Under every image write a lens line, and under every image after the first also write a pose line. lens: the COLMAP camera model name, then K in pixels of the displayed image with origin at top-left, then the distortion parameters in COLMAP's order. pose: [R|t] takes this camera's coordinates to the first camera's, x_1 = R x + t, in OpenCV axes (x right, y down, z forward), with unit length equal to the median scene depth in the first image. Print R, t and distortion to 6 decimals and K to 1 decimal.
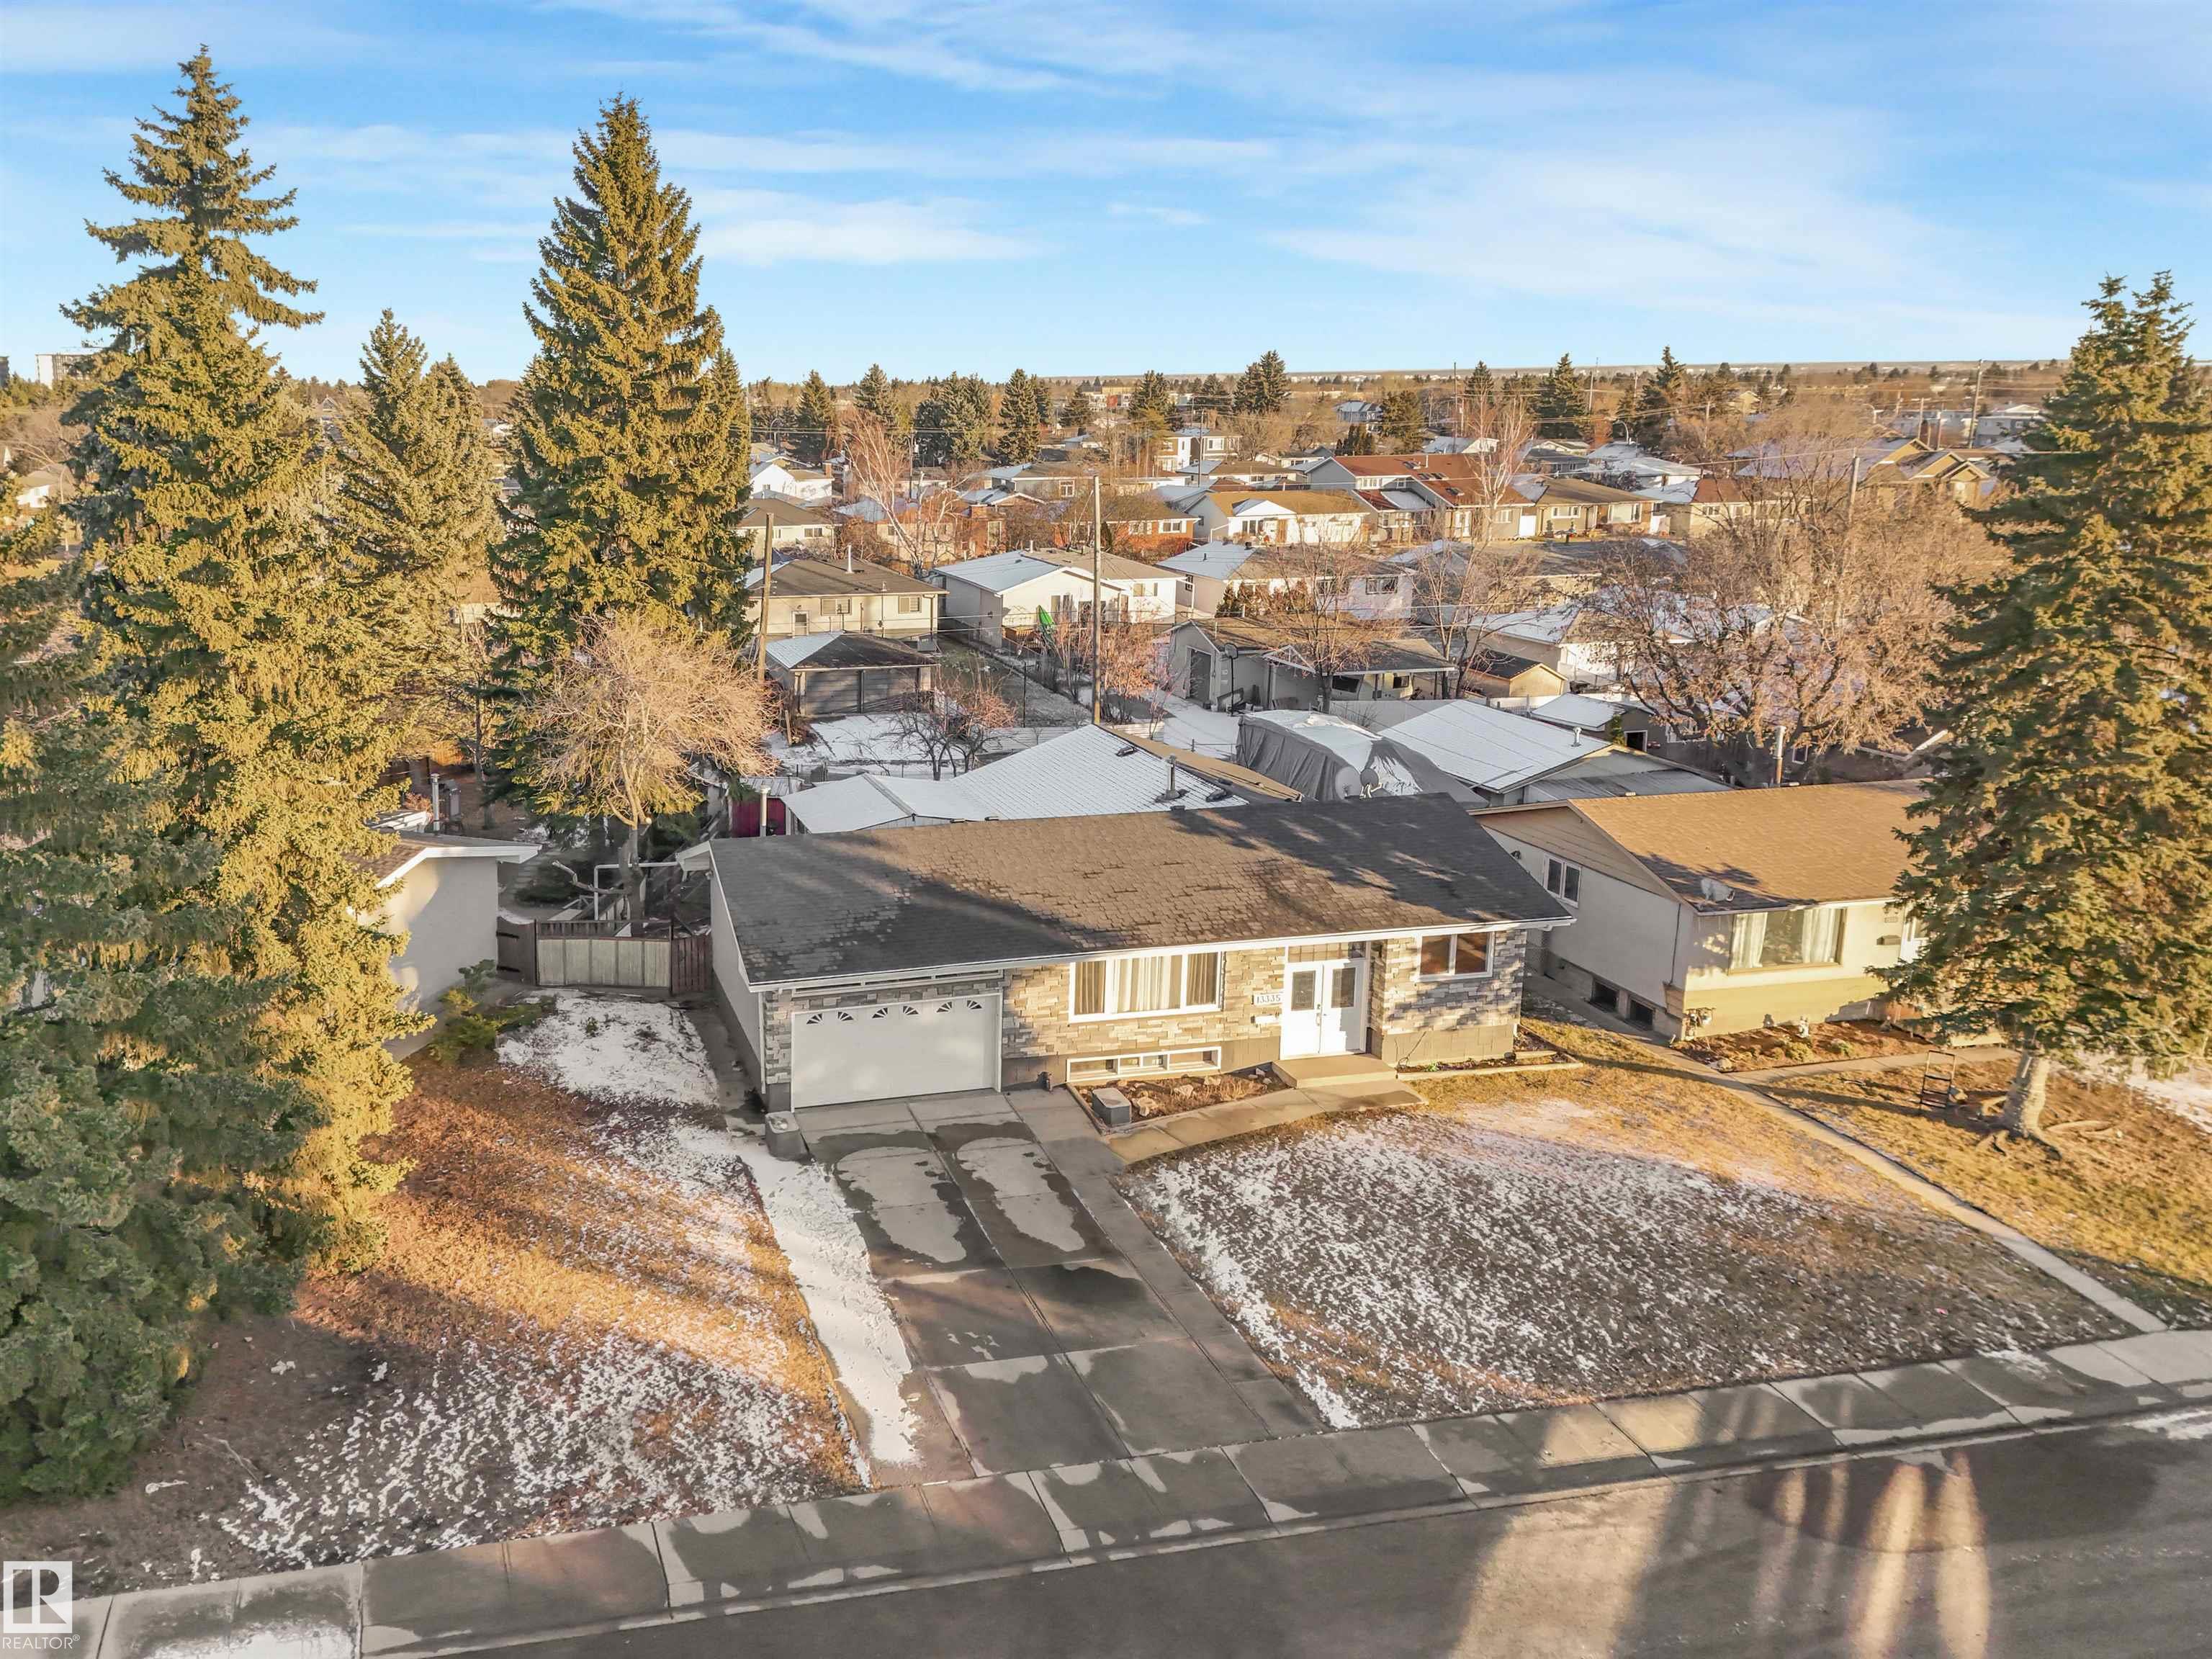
lens RADIAL K [[1754.5, 0, 840.4], [0, 1754.5, 824.9], [0, 0, 1]] dist [0.084810, -0.078612]
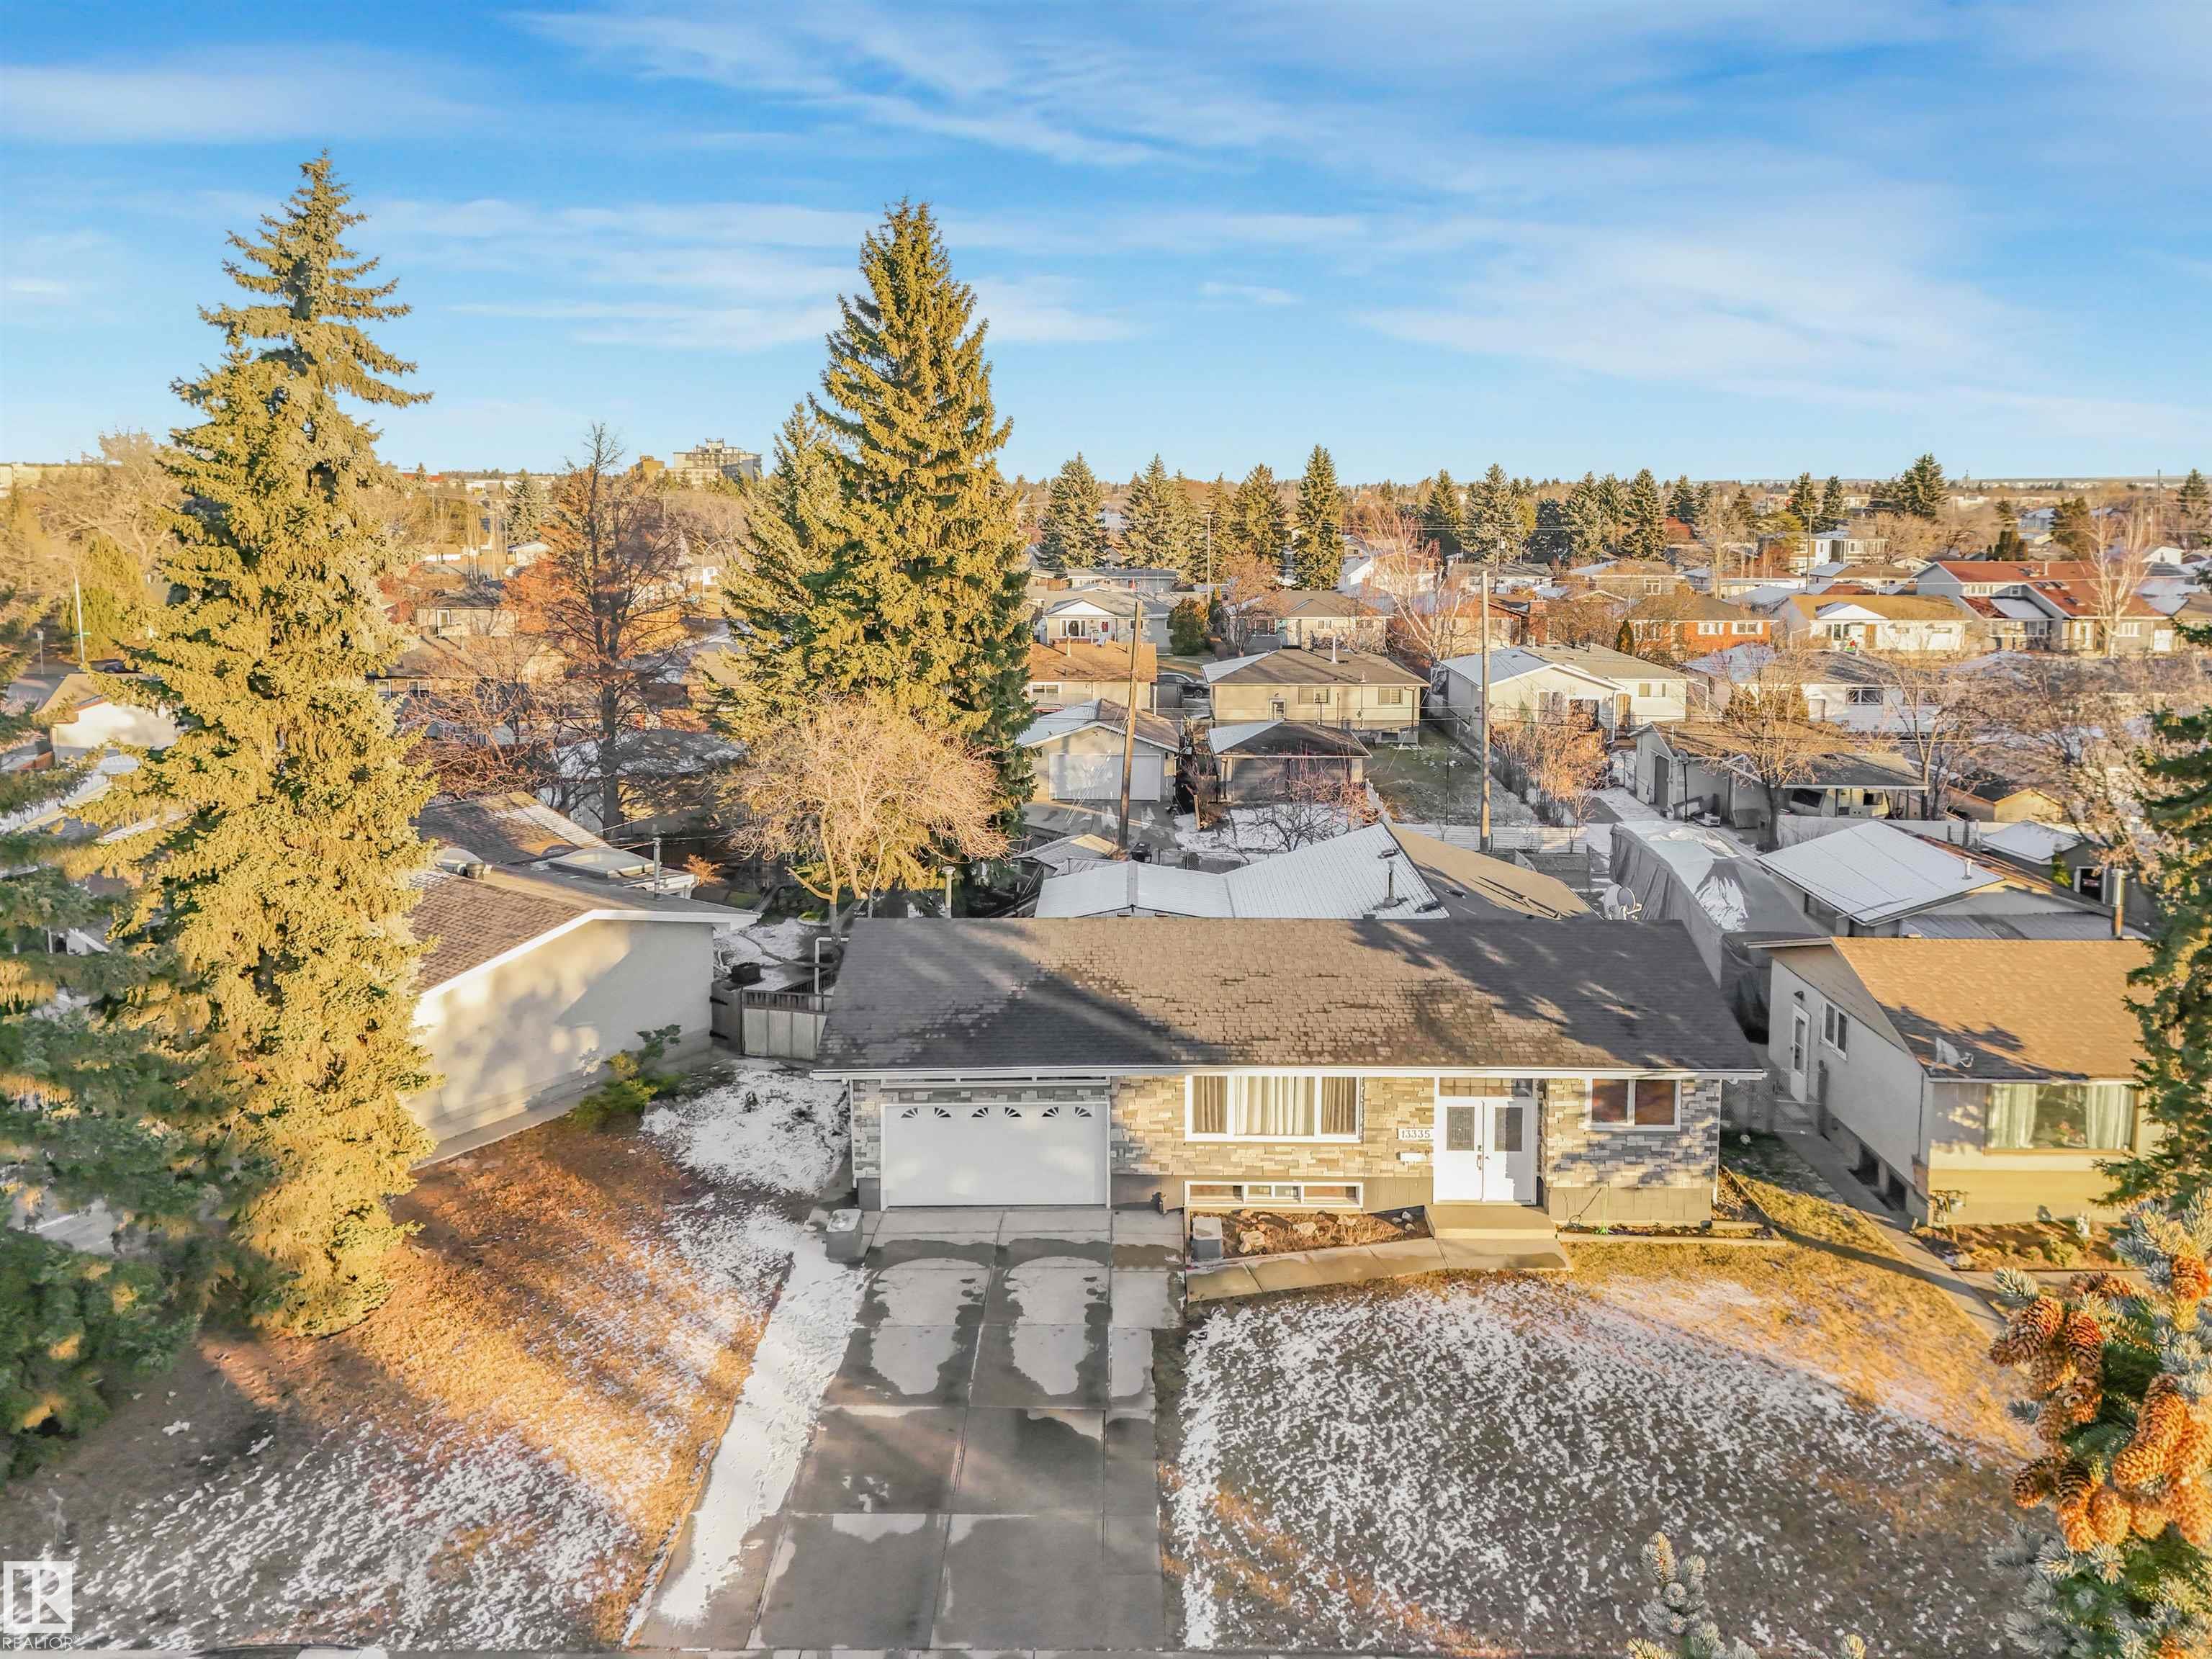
lens RADIAL K [[1715.3, 0, 1187.3], [0, 1715.3, 744.3], [0, 0, 1]] dist [0.034819, 0.008273]
pose [[0.977028, 0.042774, -0.208776, 0.302724], [-0.062315, 0.994175, -0.087936, -0.015409], [0.203798, 0.098926, 0.974002, 0.095472]]
